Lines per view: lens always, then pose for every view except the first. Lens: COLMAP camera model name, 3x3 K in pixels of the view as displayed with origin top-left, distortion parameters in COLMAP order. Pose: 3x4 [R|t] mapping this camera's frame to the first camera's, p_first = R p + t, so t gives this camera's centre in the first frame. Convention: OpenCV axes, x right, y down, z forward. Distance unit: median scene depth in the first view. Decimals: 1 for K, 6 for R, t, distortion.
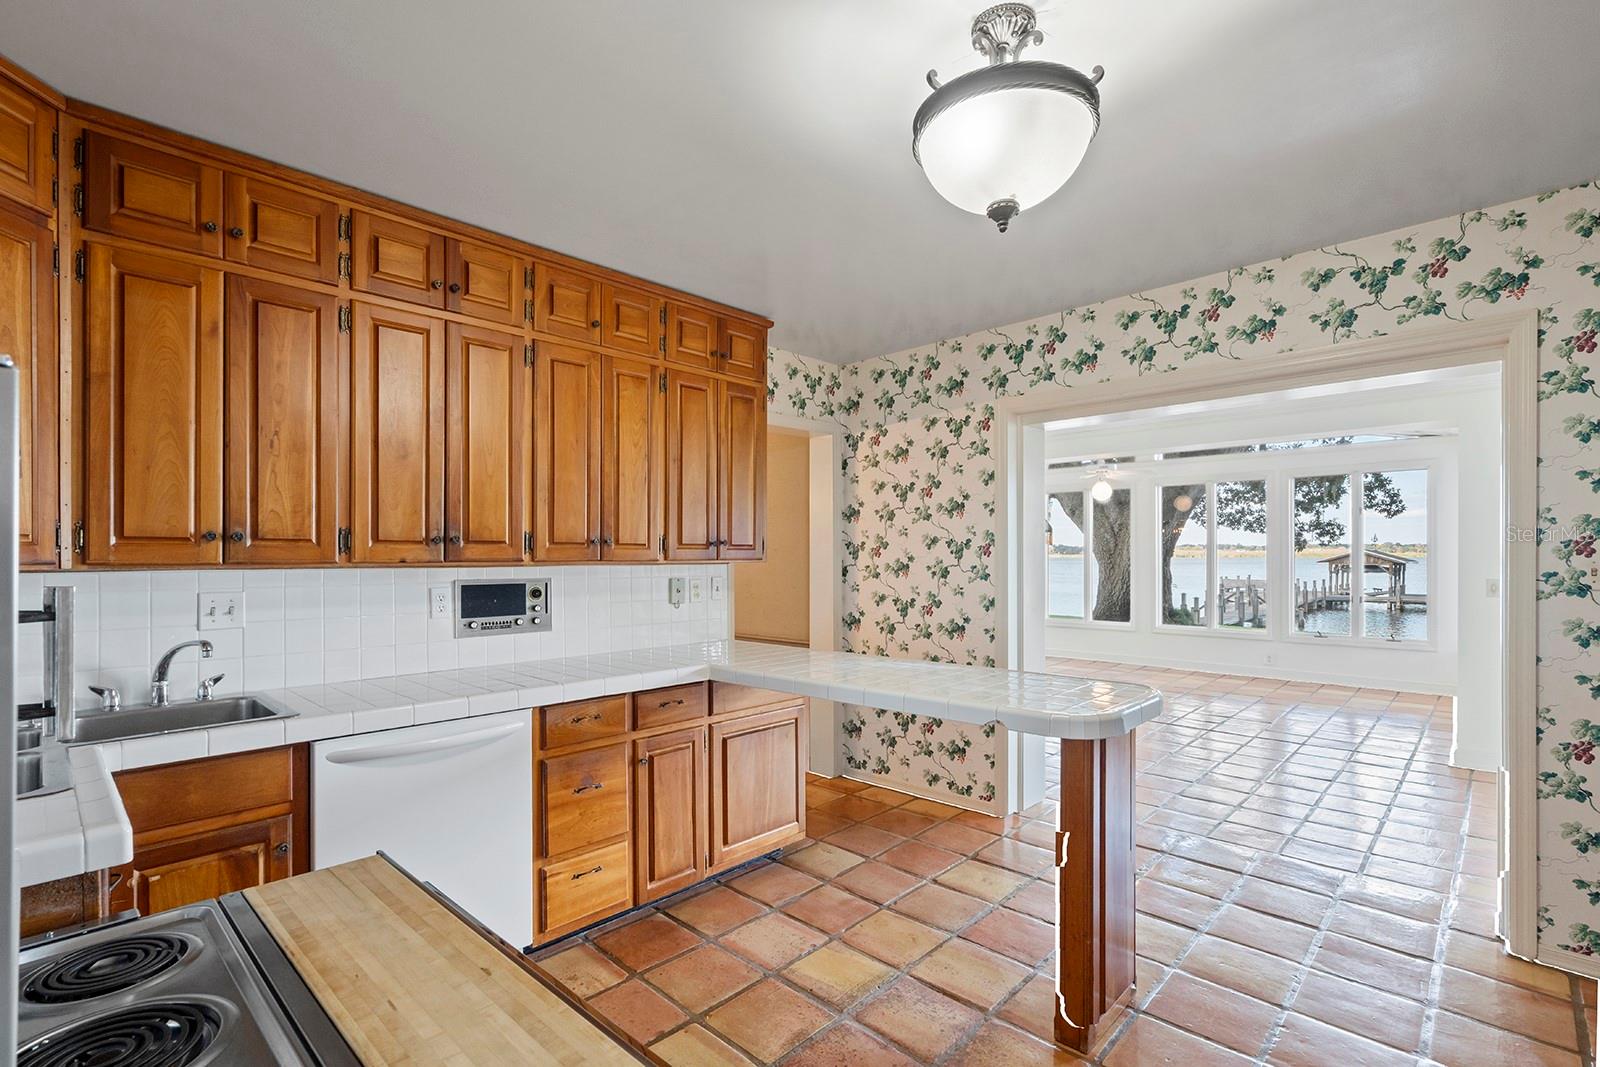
lens RADIAL K [[731.3, 0, 801.1], [0, 731.3, 560.4], [0, 0, 1]] dist [-0.001571, 0.000154]
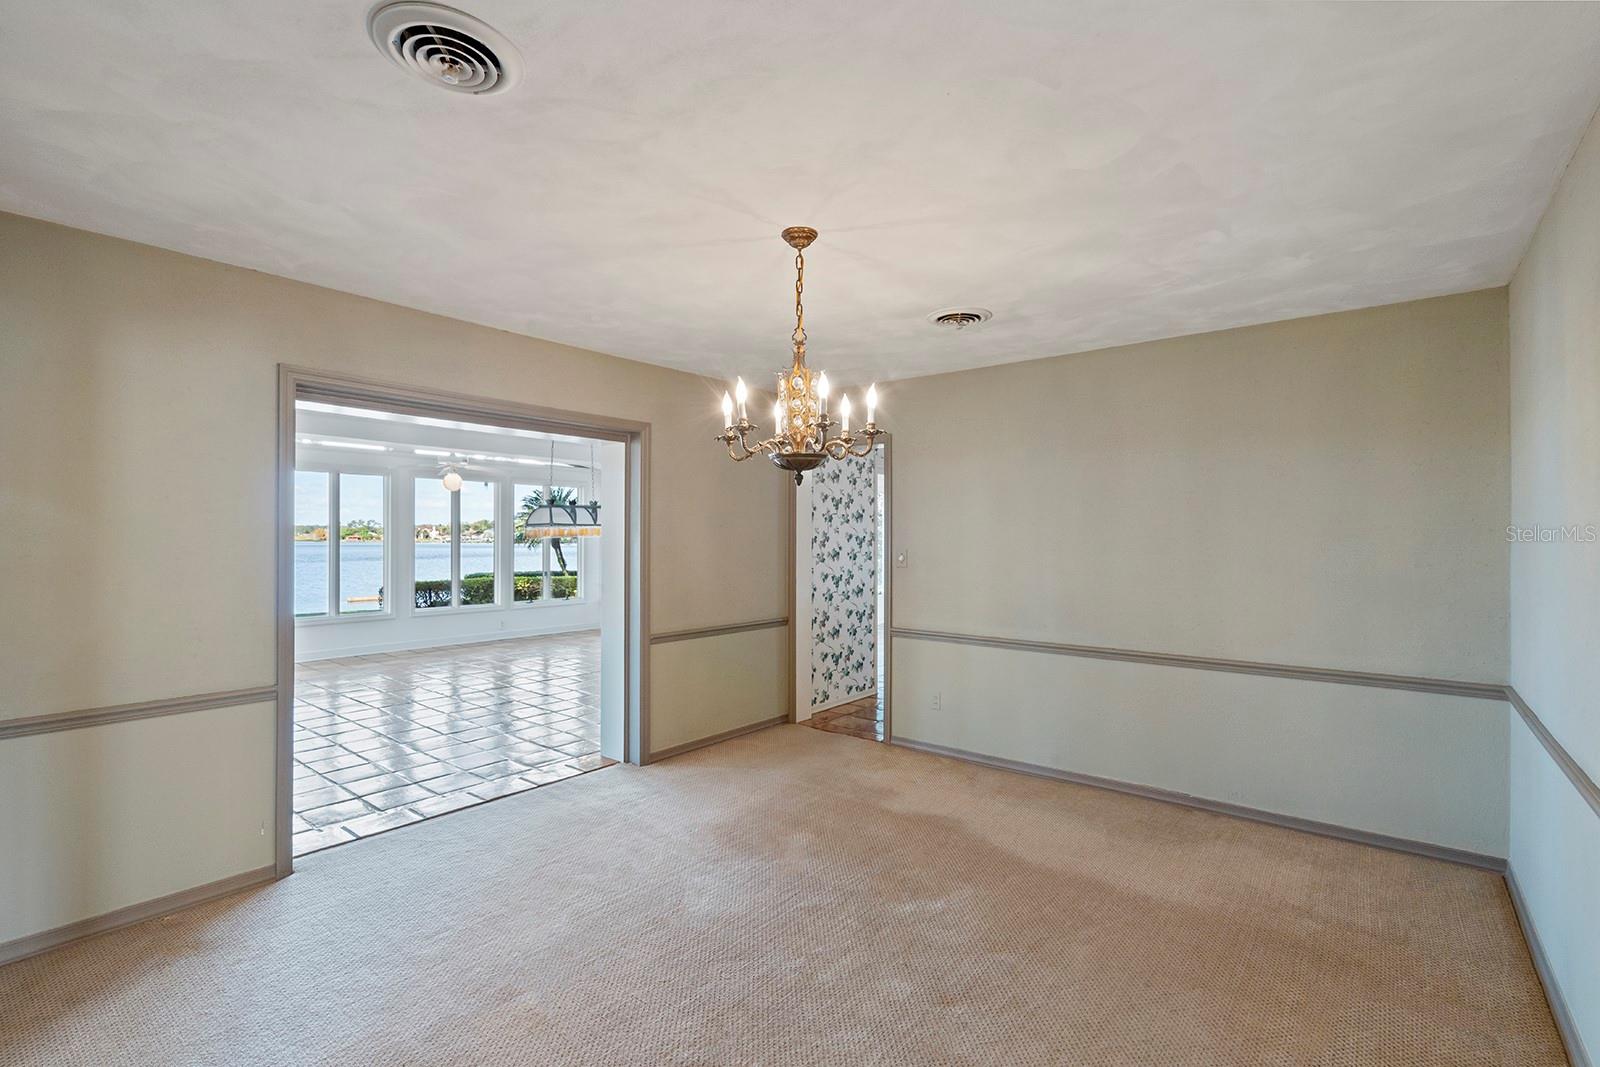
lens RADIAL K [[731.3, 0, 798.0], [0, 731.3, 538.0], [0, 0, 1]] dist [-0.001571, 0.000154]
pose [[-0.083625, 0.003757, 0.996490, -1.347541], [-0.000228, 0.999993, -0.003790, -0.017682], [-0.996497, -0.000545, -0.083624, 1.220576]]
